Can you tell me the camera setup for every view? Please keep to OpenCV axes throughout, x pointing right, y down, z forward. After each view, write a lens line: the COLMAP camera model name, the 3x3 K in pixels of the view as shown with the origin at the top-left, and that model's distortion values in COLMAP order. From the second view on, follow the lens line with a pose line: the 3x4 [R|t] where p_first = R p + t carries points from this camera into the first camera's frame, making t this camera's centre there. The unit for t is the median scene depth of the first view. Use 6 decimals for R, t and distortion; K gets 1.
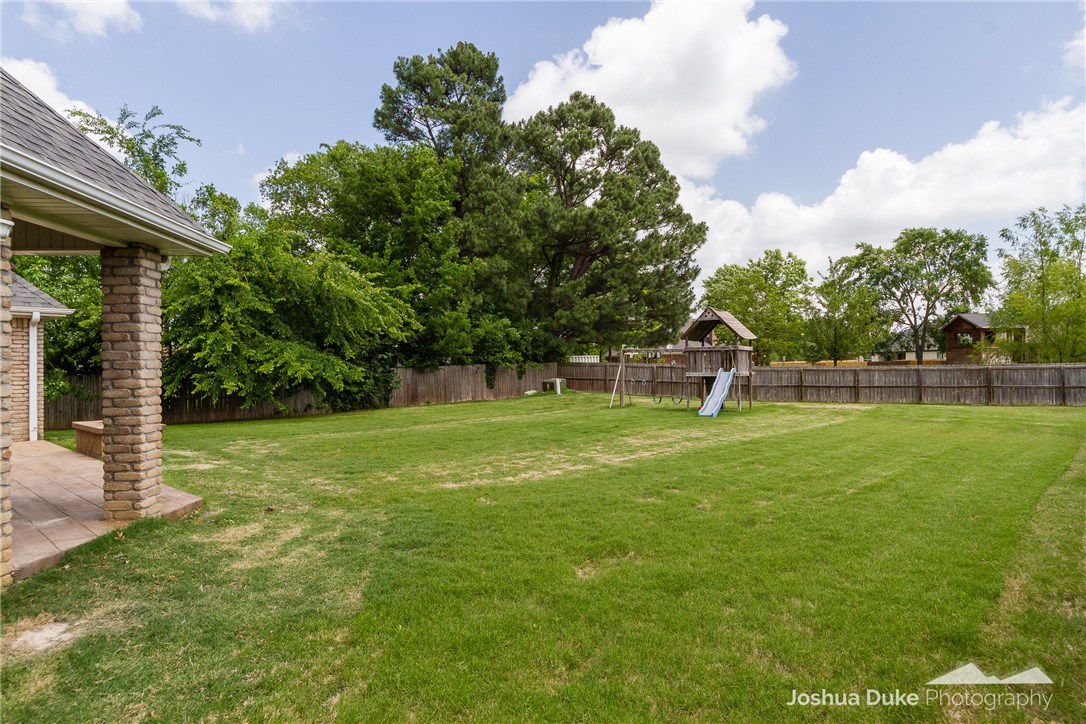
lens RADIAL K [[608.1, 0, 545.5], [0, 608.1, 364.1], [0, 0, 1]] dist [-0.043822, 0.000910]
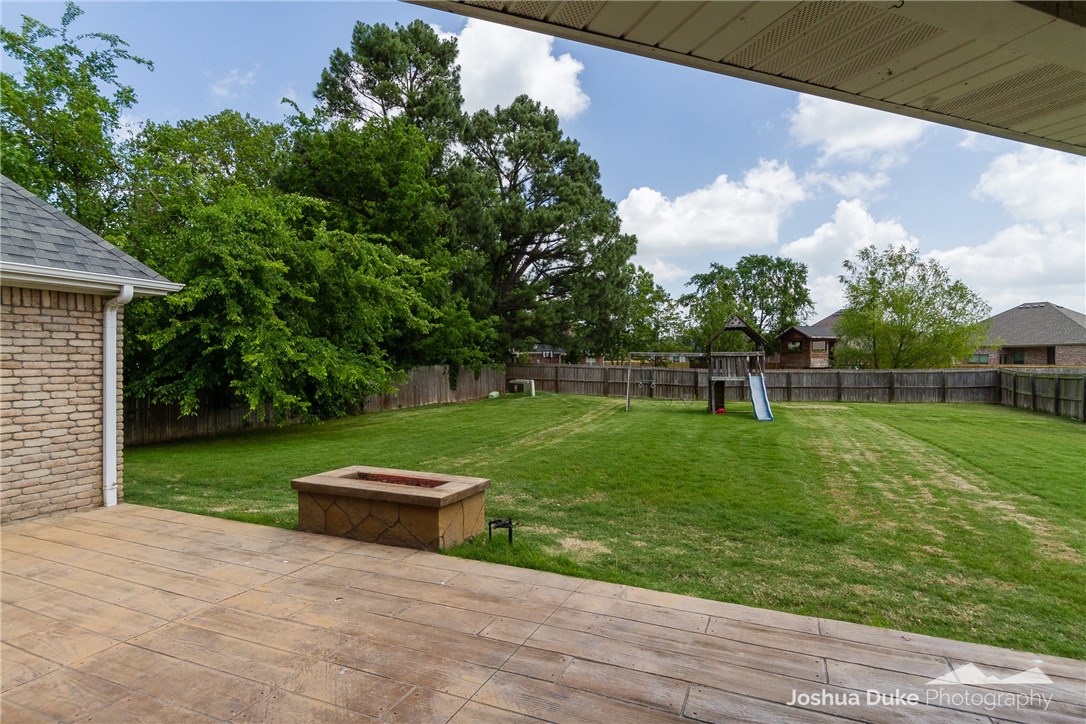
lens RADIAL K [[551.6, 0, 538.5], [0, 551.6, 361.6], [0, 0, 1]] dist [-0.020917, -0.002409]
pose [[0.940119, 0.009840, 0.340704, -0.264116], [-0.010887, 0.999940, 0.001161, -0.007255], [-0.340672, -0.004801, 0.940170, 0.140107]]
